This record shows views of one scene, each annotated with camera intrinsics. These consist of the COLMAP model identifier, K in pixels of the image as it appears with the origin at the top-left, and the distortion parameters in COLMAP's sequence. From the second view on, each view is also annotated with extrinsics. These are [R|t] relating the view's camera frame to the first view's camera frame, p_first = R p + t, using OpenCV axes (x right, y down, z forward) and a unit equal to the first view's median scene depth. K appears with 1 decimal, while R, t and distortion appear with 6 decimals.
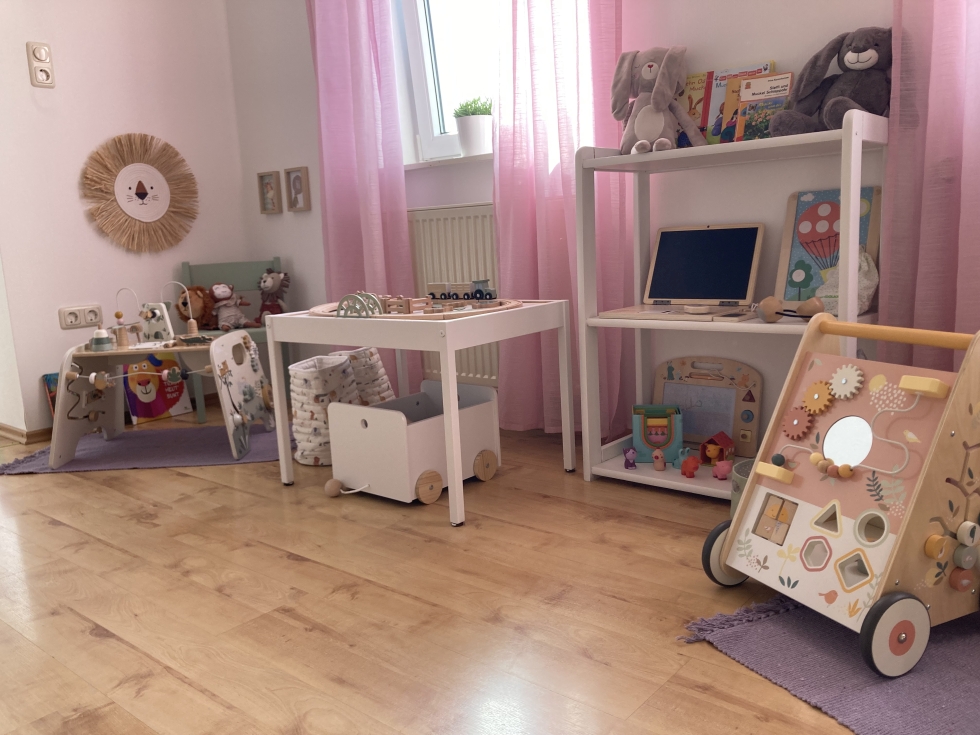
lens RADIAL K [[796.9, 0, 487.3], [0, 796.9, 370.4], [0, 0, 1]] dist [0.035208, -0.046340]
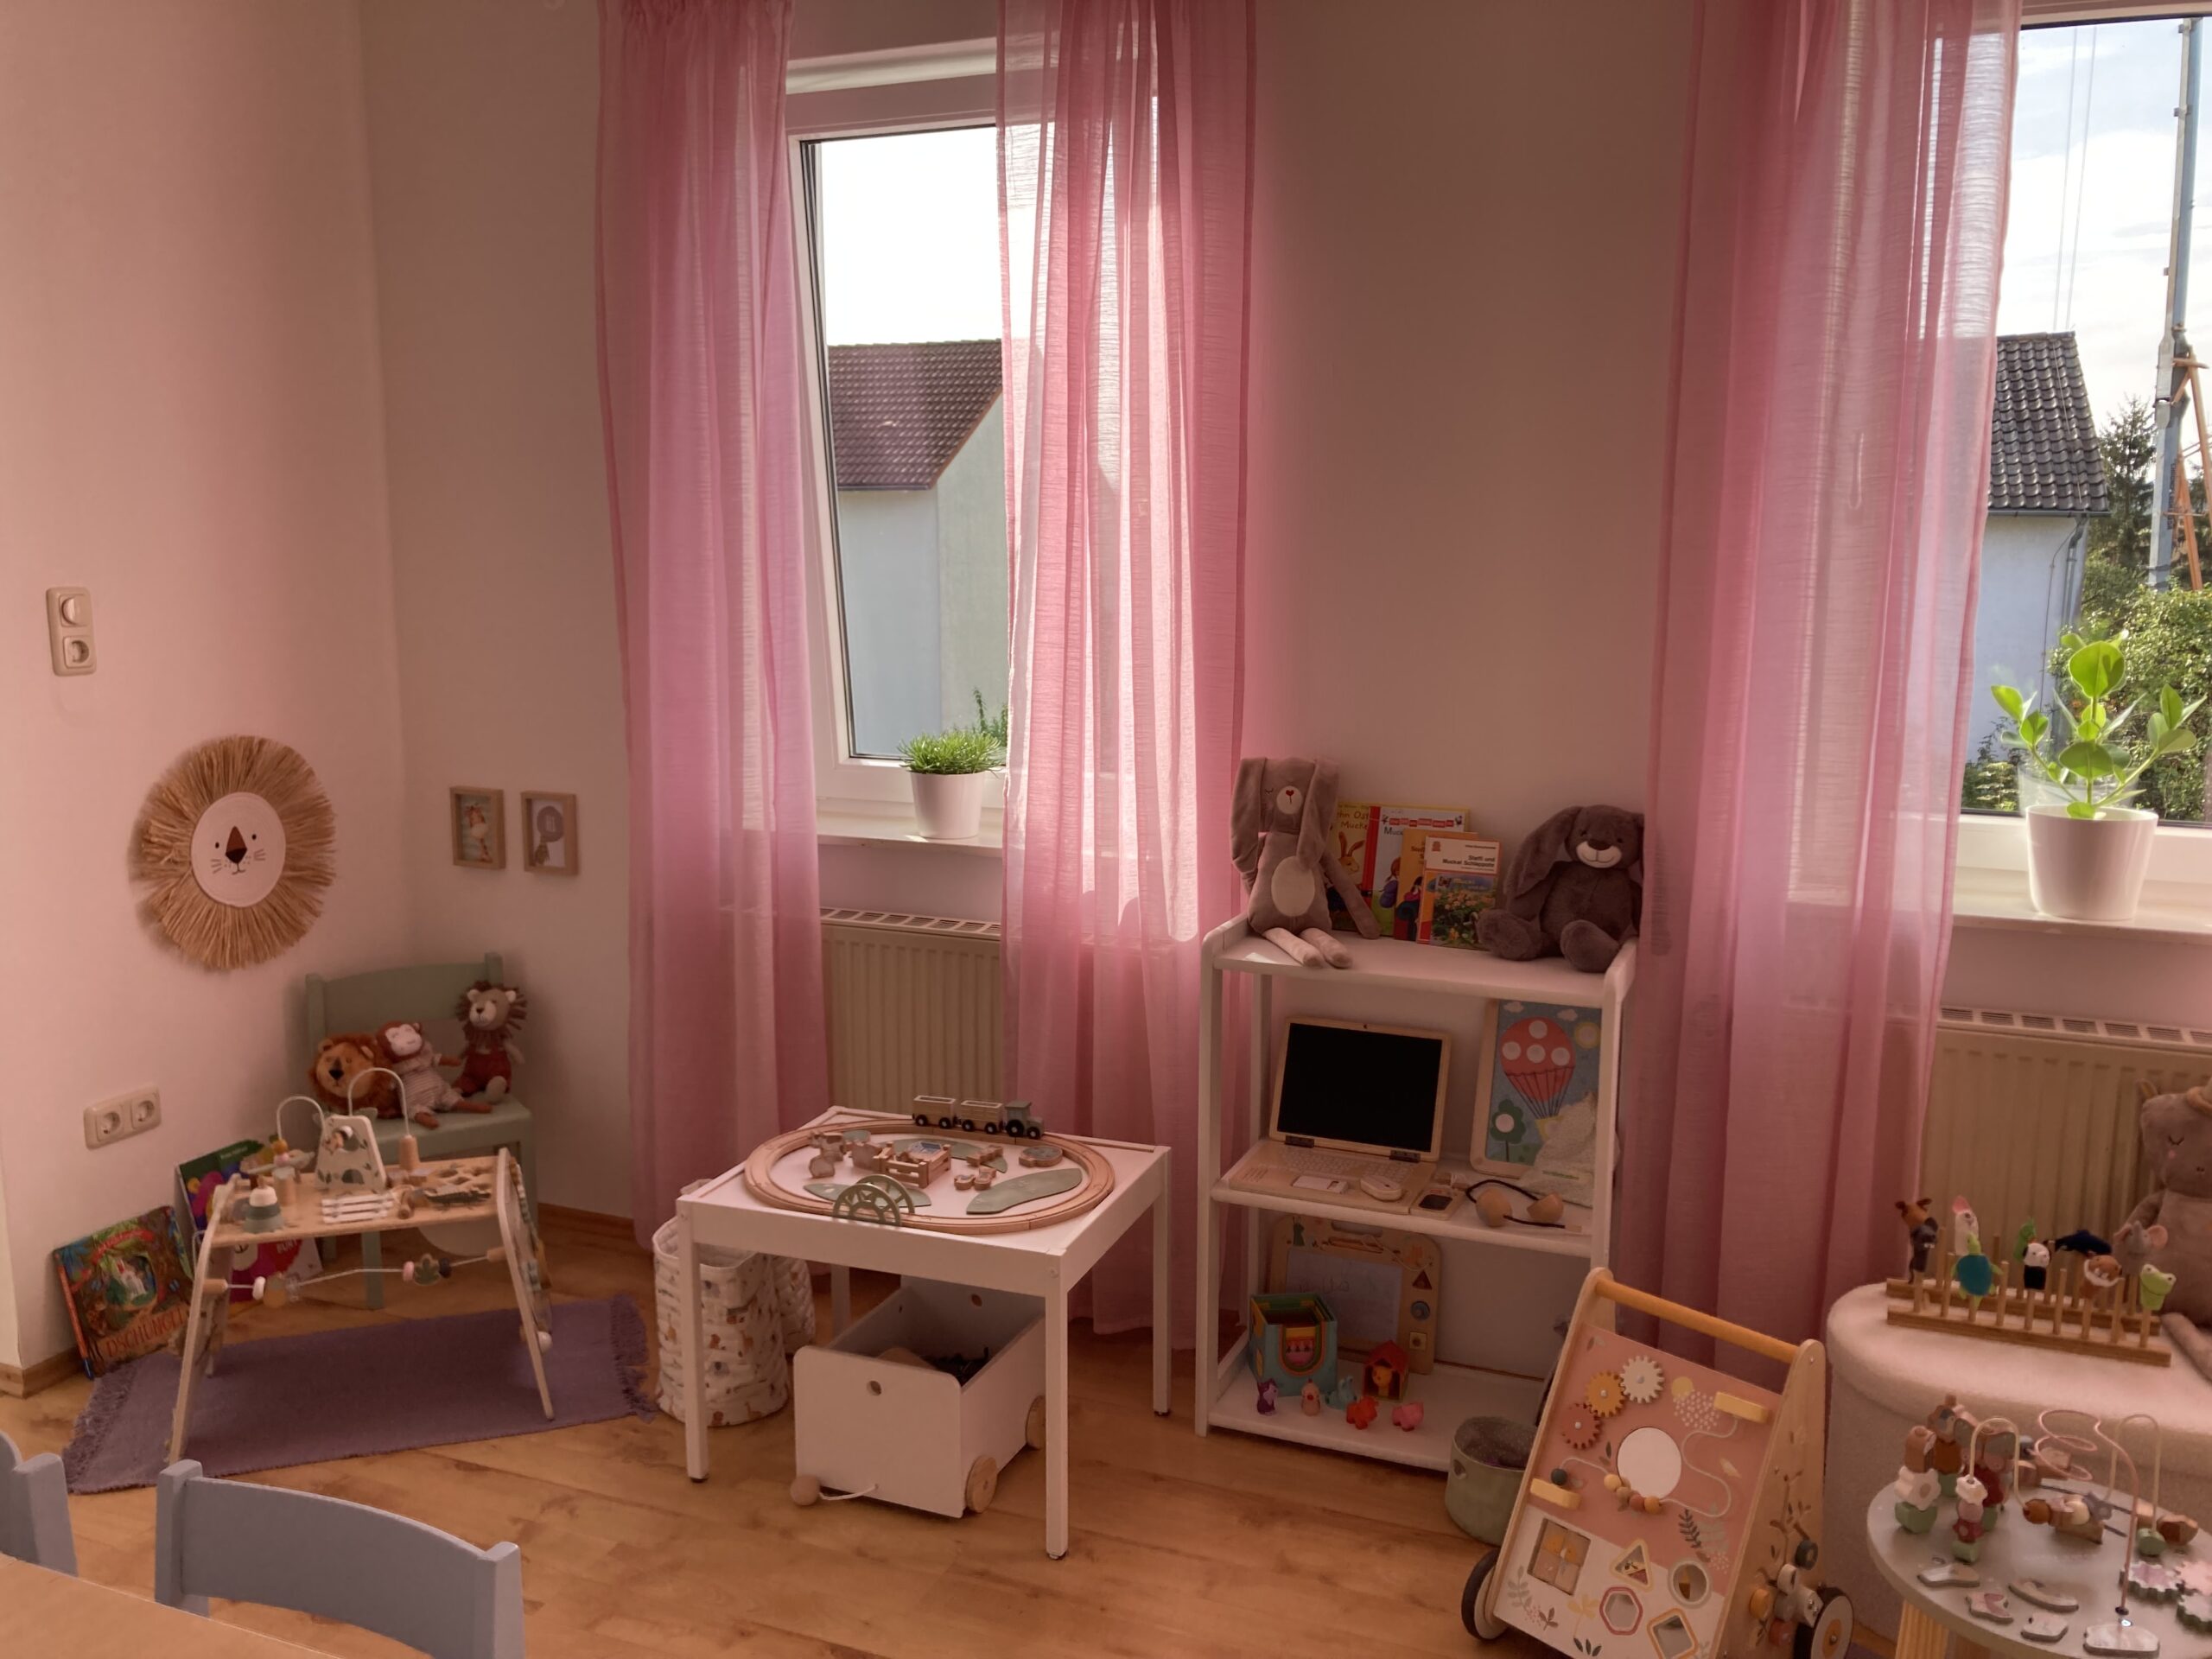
lens RADIAL K [[1798.6, 0, 1097.2], [0, 1798.6, 833.1], [0, 0, 1]] dist [0.035208, -0.046340]
pose [[0.951122, 0.004698, 0.308780, -0.400891], [-0.000022, 0.999885, -0.015147, -0.320464], [-0.308816, 0.014400, 0.951013, -0.356056]]
